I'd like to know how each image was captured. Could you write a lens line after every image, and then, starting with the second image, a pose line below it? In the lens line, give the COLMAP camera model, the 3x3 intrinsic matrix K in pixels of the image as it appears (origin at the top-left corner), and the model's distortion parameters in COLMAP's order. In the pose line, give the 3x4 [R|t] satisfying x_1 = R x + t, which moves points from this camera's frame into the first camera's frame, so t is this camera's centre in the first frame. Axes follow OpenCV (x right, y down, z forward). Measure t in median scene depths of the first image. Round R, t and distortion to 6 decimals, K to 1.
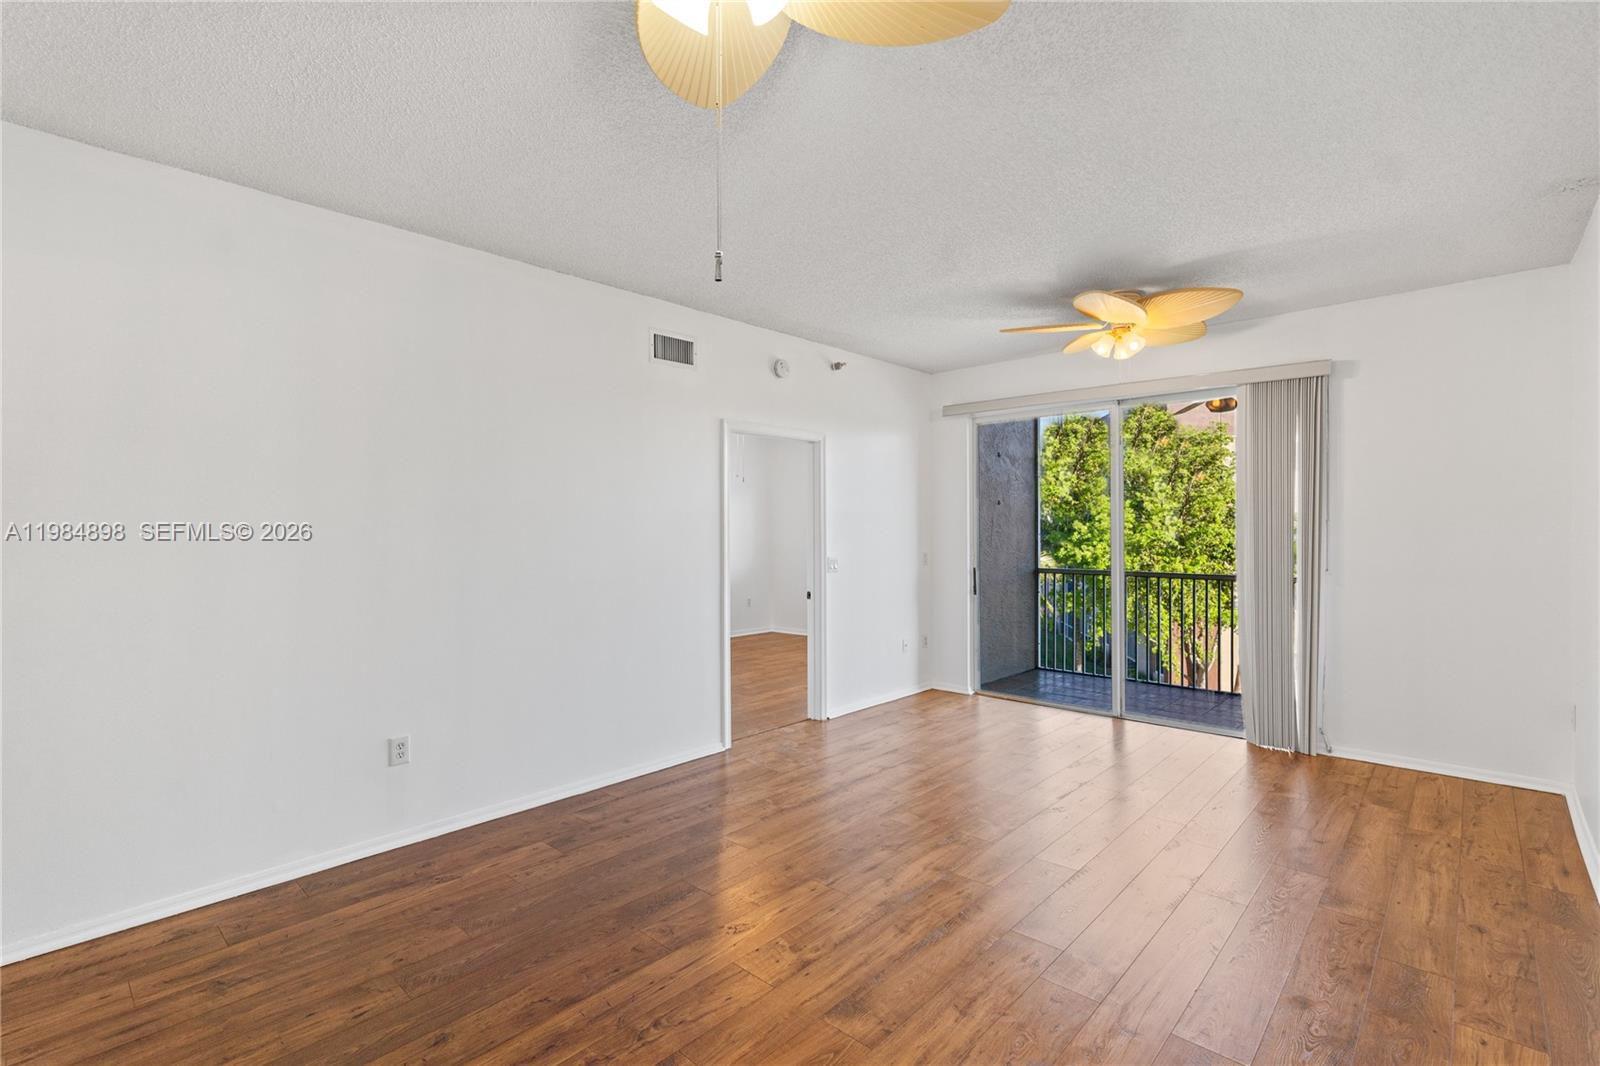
lens RADIAL K [[732.5, 0, 814.3], [0, 732.5, 546.4], [0, 0, 1]] dist [-0.009716, 0.001745]
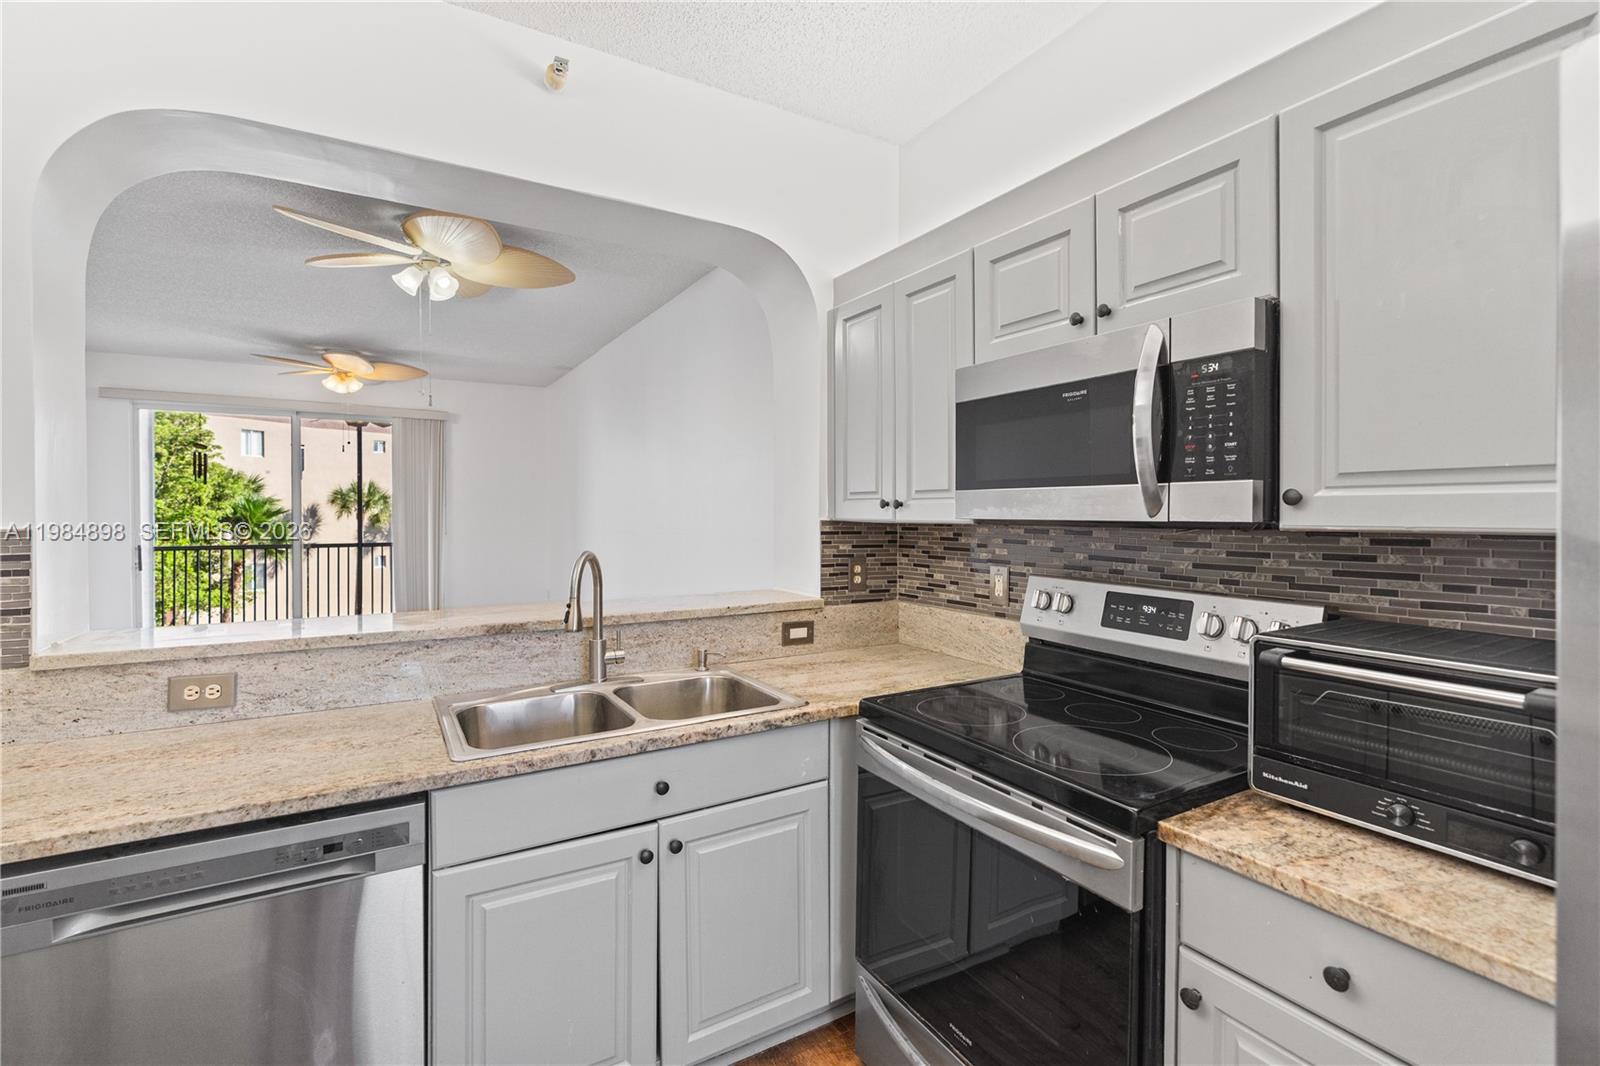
lens RADIAL K [[732.5, 0, 818.5], [0, 732.5, 522.0], [0, 0, 1]] dist [-0.009716, 0.001745]
pose [[0.292353, -0.001891, 0.956308, -0.139157], [0.012821, 0.999916, -0.001942, 0.002103], [-0.956224, 0.012828, 0.292353, -0.063437]]
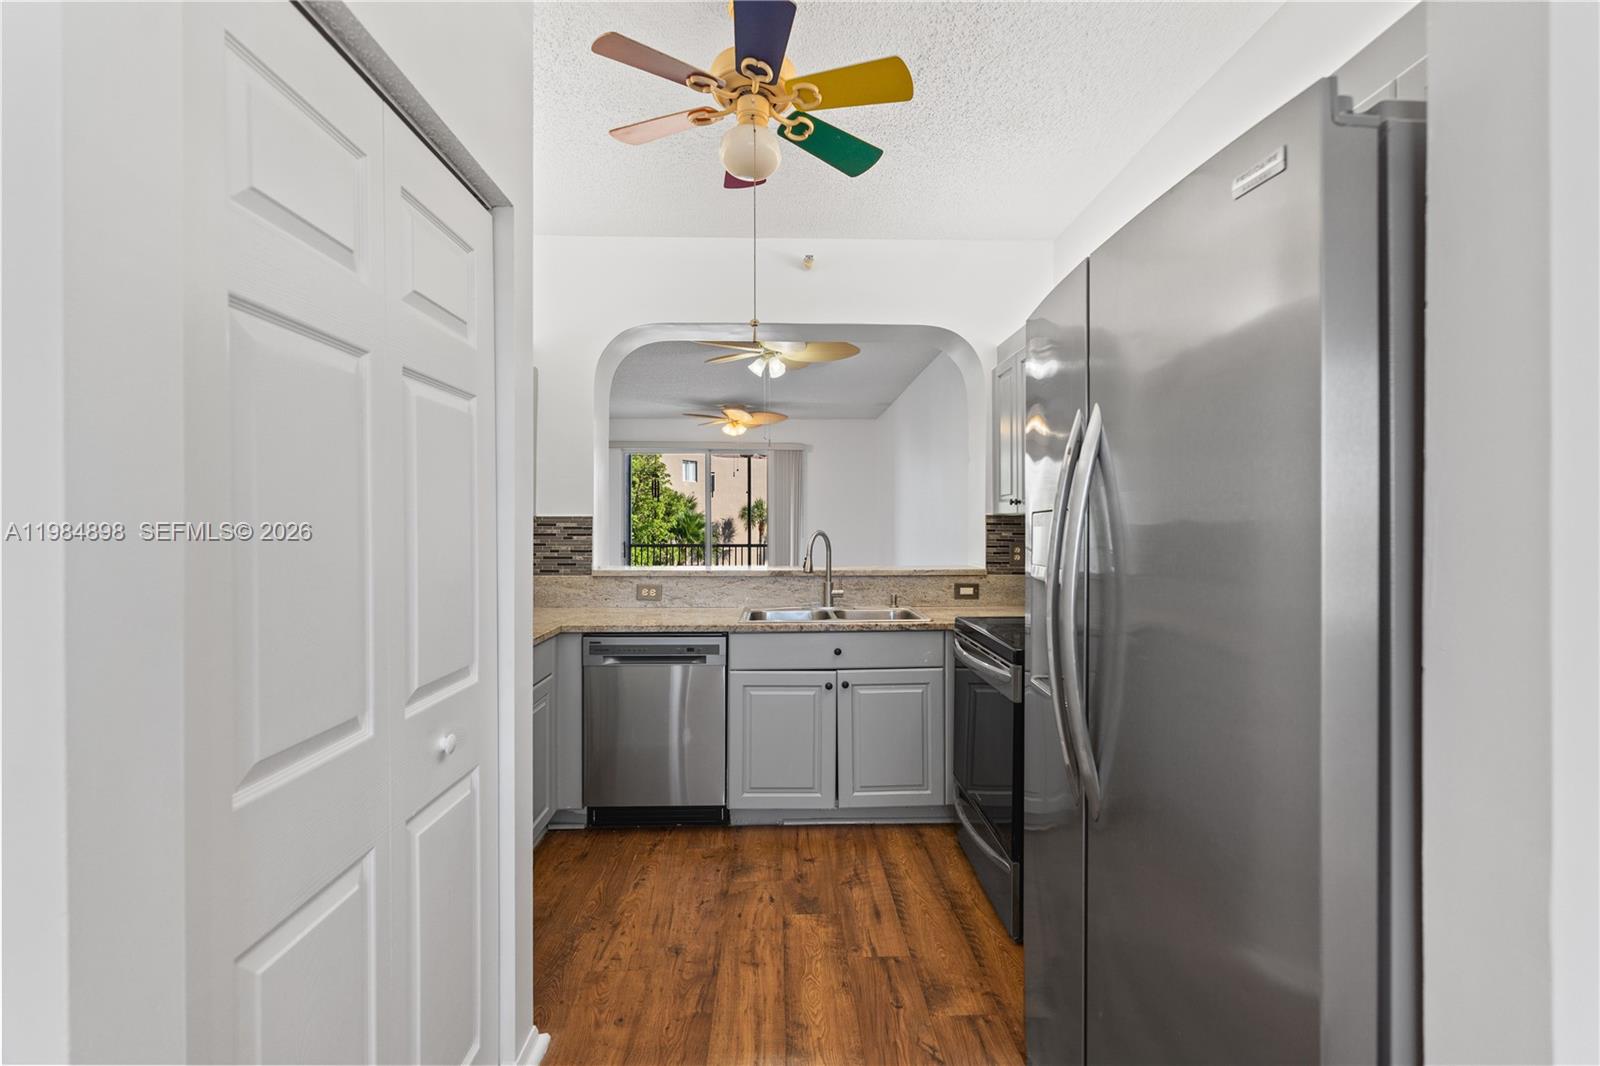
lens RADIAL K [[732.5, 0, 809.2], [0, 732.5, 521.1], [0, 0, 1]] dist [-0.009716, 0.001745]
pose [[0.715889, 0.016056, 0.698029, -0.175964], [0.003680, 0.999635, -0.026767, 0.007657], [-0.698204, 0.021731, 0.715569, -0.124806]]
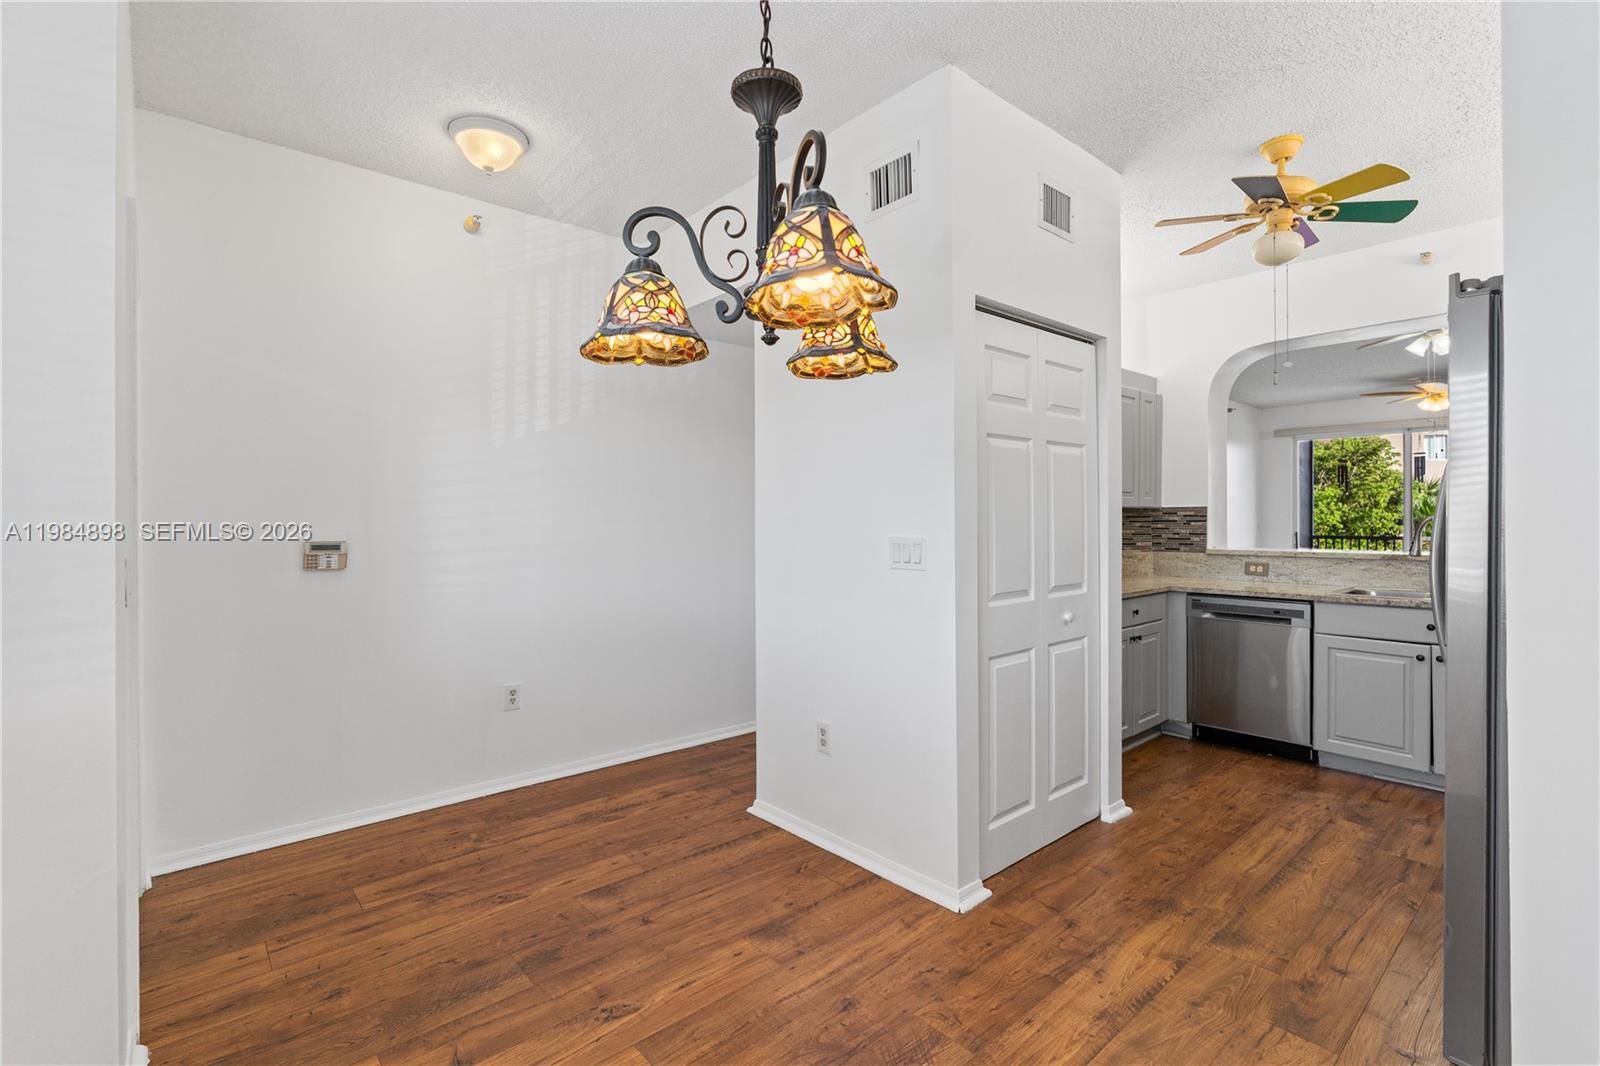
lens RADIAL K [[732.5, 0, 796.4], [0, 732.5, 531.0], [0, 0, 1]] dist [-0.009716, 0.001745]
pose [[0.992725, 0.010540, -0.119943, -0.187192], [-0.010519, 0.999944, 0.000802, 0.010152], [0.119945, 0.000466, 0.992780, -0.195569]]
